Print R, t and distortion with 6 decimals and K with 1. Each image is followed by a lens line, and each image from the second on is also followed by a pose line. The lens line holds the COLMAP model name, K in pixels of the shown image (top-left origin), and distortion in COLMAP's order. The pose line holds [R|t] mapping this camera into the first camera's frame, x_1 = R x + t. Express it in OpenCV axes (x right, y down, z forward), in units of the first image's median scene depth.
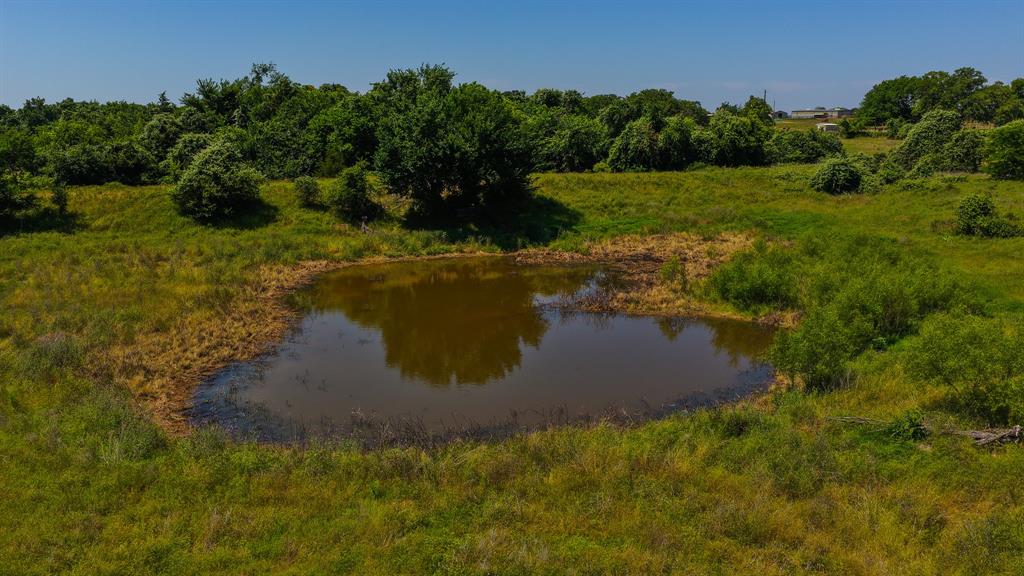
lens RADIAL K [[846.9, 0, 512.0], [0, 846.9, 288.0], [0, 0, 1]] dist [-0.019172, 0.047477]
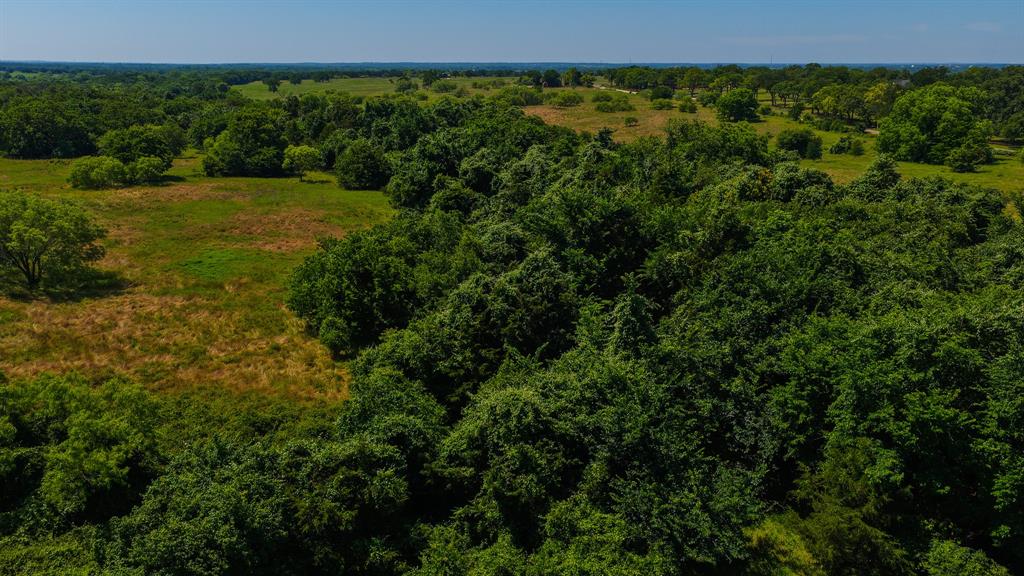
lens RADIAL K [[846.9, 0, 512.0], [0, 846.9, 288.0], [0, 0, 1]] dist [-0.019172, 0.047477]
pose [[0.899276, 0.120126, -0.420562, -0.235147], [-0.094303, 0.992181, 0.081754, -0.311842], [0.427094, -0.033859, 0.903573, 0.706993]]
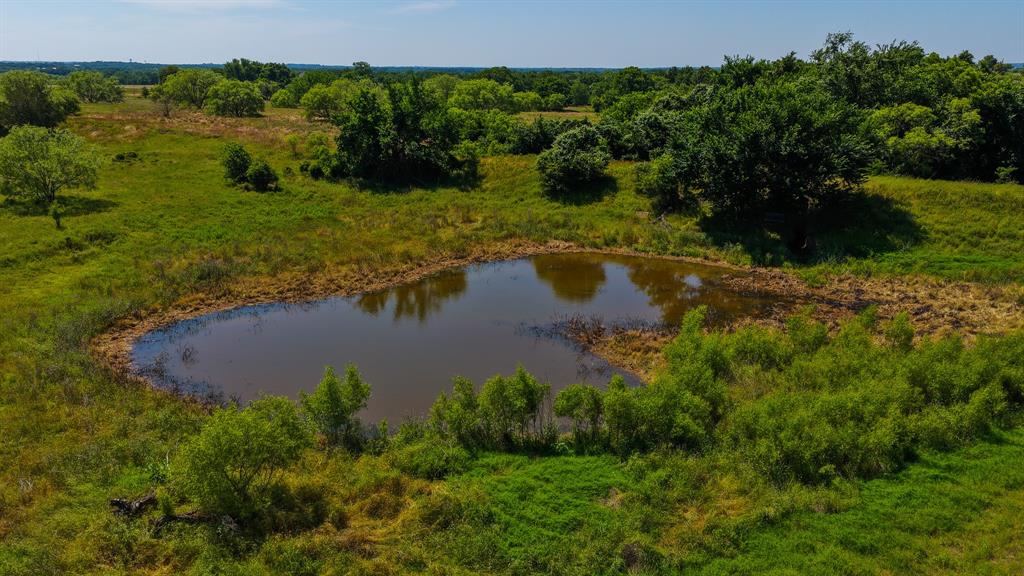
lens RADIAL K [[846.9, 0, 512.0], [0, 846.9, 288.0], [0, 0, 1]] dist [-0.019172, 0.047477]
pose [[0.594367, 0.204512, -0.777755, 0.489725], [-0.156985, 0.978024, 0.137204, -0.093186], [0.788723, 0.040546, 0.613411, 0.216676]]
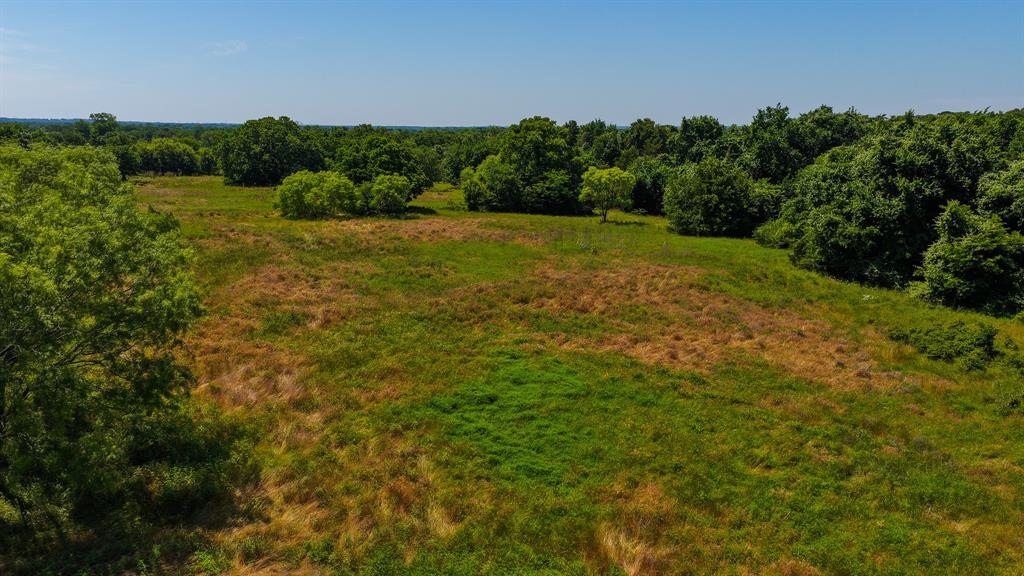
lens RADIAL K [[846.9, 0, 512.0], [0, 846.9, 288.0], [0, 0, 1]] dist [-0.019172, 0.047477]
pose [[0.750920, 0.131146, -0.647241, -0.844963], [-0.137646, 0.989640, 0.040830, -0.281633], [0.645890, 0.058430, 0.761191, 1.265061]]
